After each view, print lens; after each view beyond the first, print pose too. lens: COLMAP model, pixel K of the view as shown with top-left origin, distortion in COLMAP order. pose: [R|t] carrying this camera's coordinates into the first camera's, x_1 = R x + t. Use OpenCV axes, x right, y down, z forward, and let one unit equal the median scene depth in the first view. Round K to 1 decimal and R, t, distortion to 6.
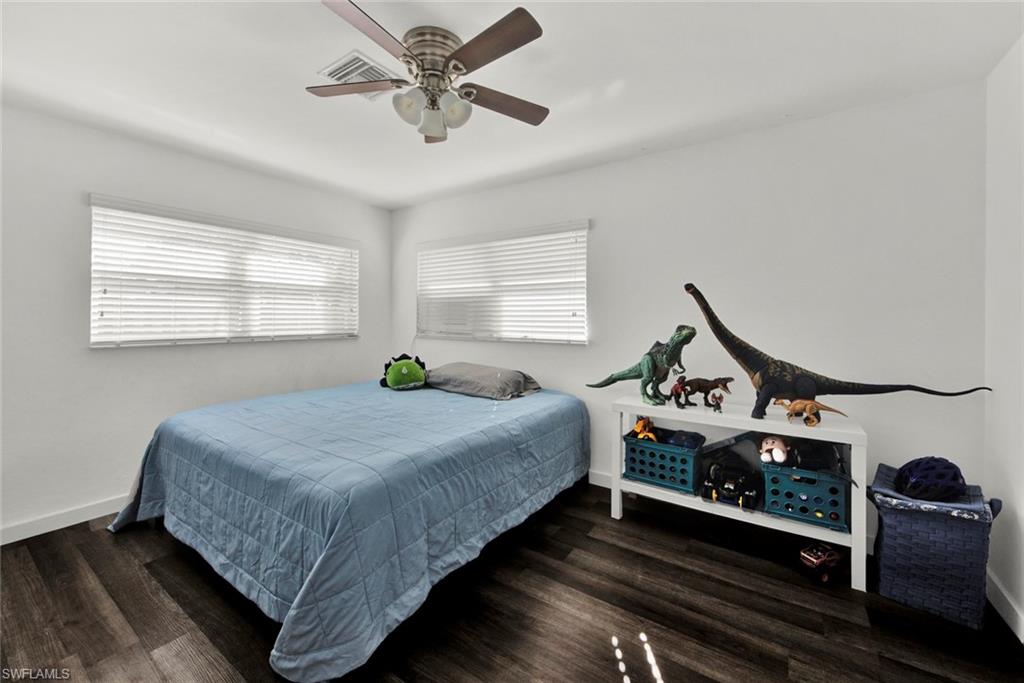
lens RADIAL K [[405.3, 0, 512.1], [0, 405.3, 315.5], [0, 0, 1]] dist [0.000334, -0.000154]
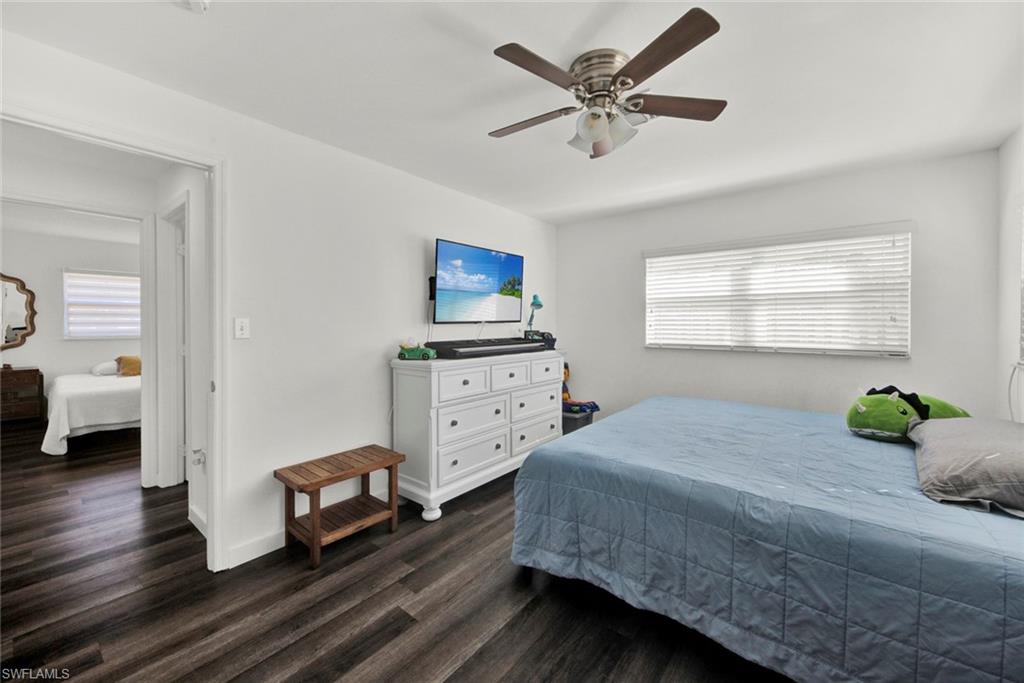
lens RADIAL K [[397.9, 0, 514.7], [0, 397.9, 329.8], [0, 0, 1]] dist [0.003997, -0.000333]
pose [[-0.080375, 0.009810, -0.996716, 0.574910], [0.001454, 0.999952, 0.009724, -0.004205], [0.996764, -0.000668, -0.080385, 0.600544]]
